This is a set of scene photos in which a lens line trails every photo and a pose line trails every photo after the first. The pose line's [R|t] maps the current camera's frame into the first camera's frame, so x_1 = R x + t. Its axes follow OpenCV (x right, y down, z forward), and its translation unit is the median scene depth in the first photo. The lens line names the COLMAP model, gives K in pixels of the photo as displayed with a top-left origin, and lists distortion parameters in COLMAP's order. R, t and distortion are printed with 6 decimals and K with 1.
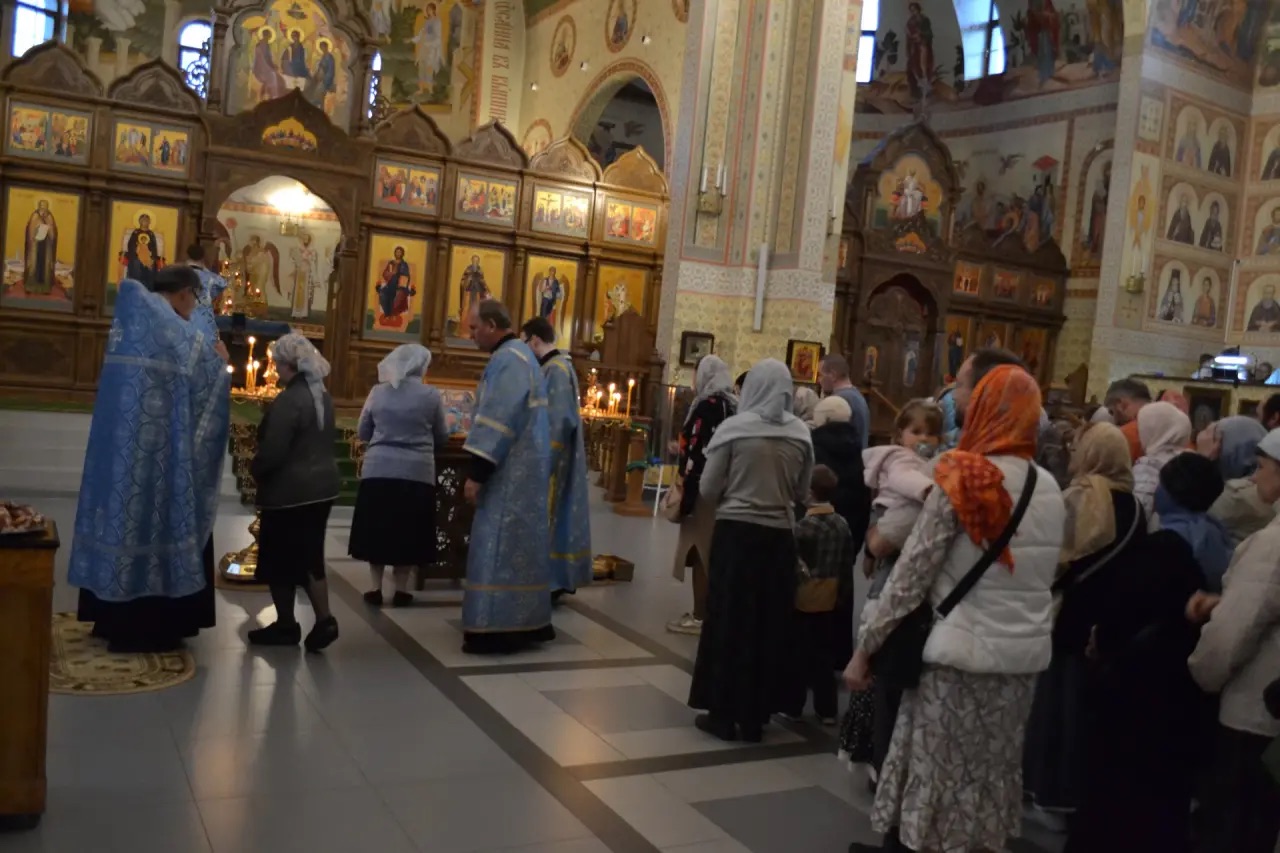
lens RADIAL K [[1033.2, 0, 640.4], [0, 1033.2, 430.5], [0, 0, 1]] dist [-0.079923, 0.010430]
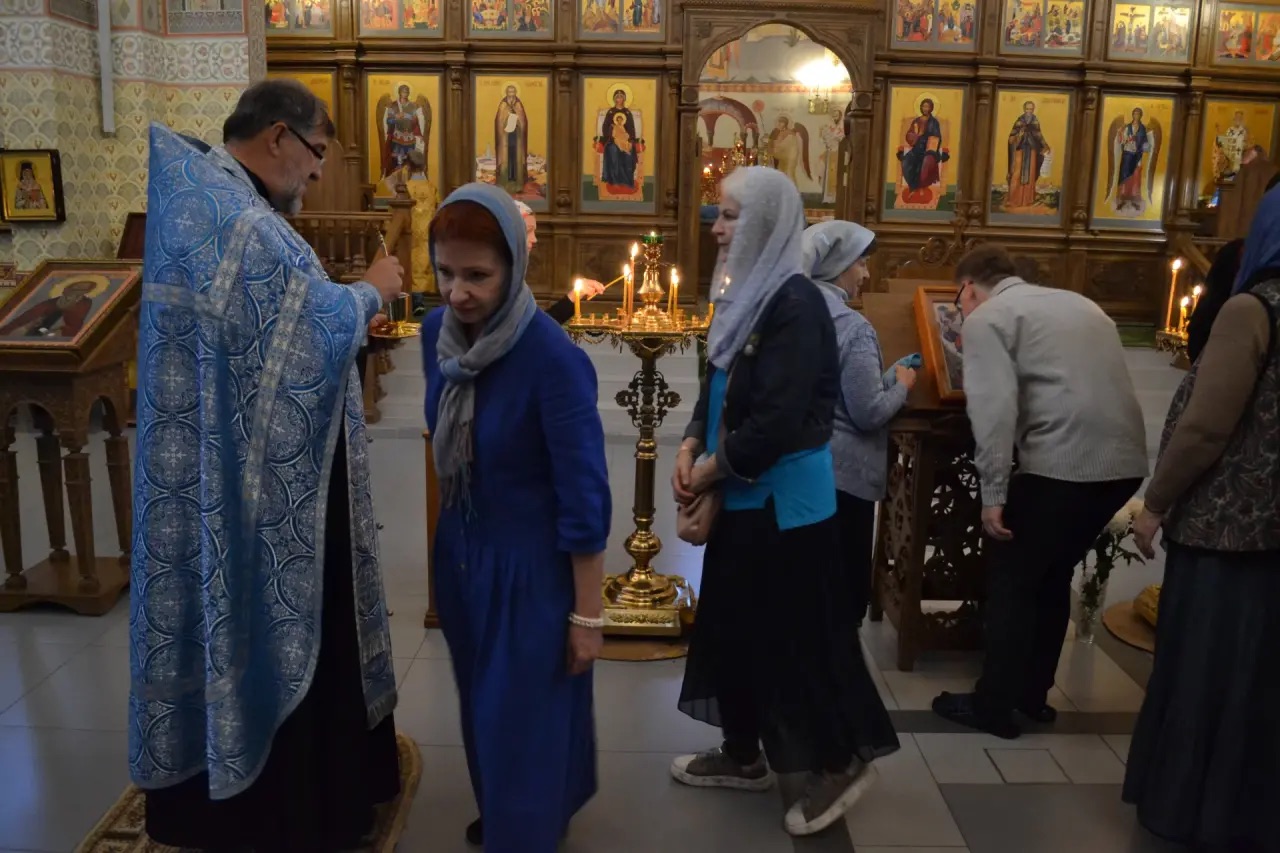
lens RADIAL K [[1033.2, 0, 640.4], [0, 1033.2, 430.5], [0, 0, 1]] dist [-0.079923, 0.010430]
pose [[0.865448, 0.031320, -0.500018, -0.029090], [0.024210, 0.994264, 0.104180, -0.015122], [0.500413, -0.102268, 0.859726, 0.202827]]
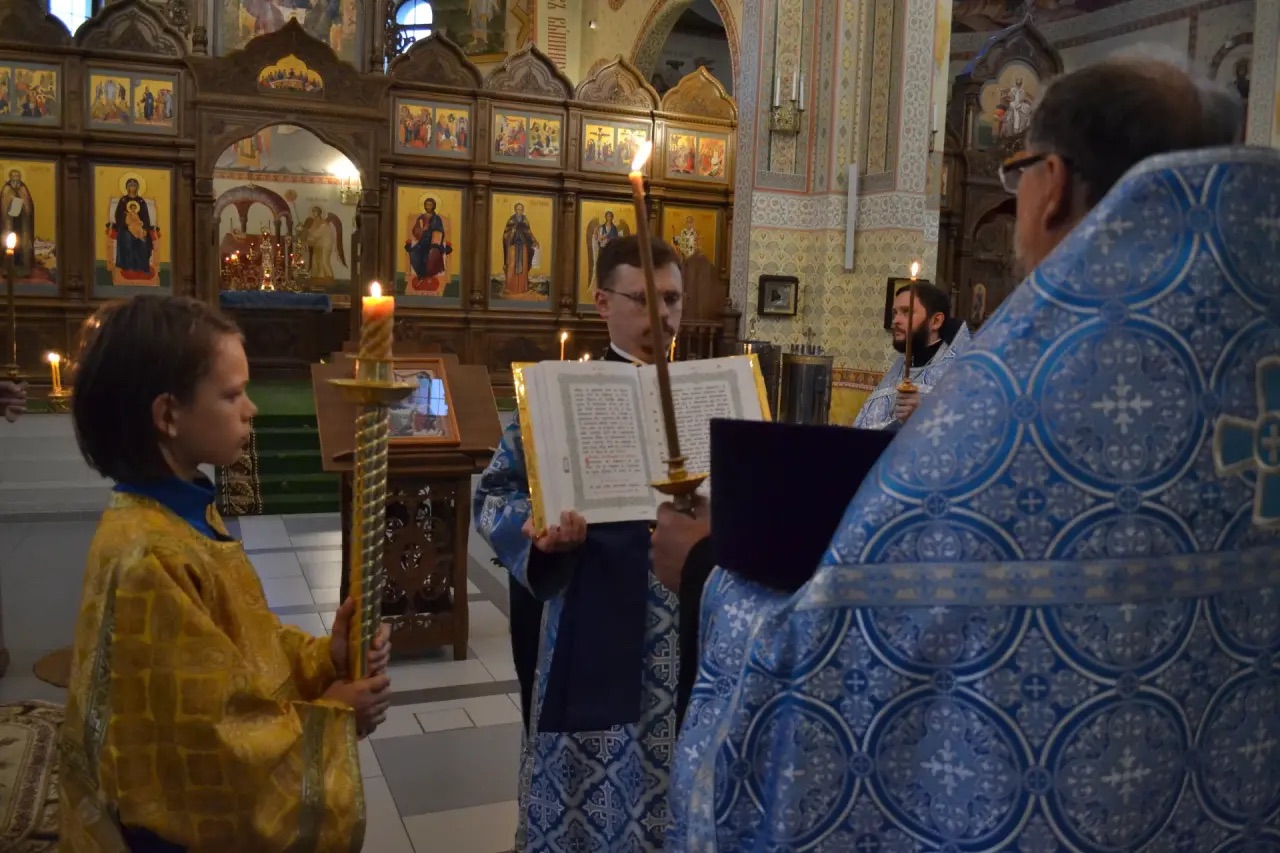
lens RADIAL K [[1007.2, 0, 629.0], [0, 1007.2, 435.8], [0, 0, 1]] dist [-0.079889, 0.009567]
pose [[0.993294, -0.044094, -0.106876, 0.016009], [0.049361, 0.997667, 0.047150, -0.009005], [0.104548, -0.052109, 0.993154, 0.161440]]
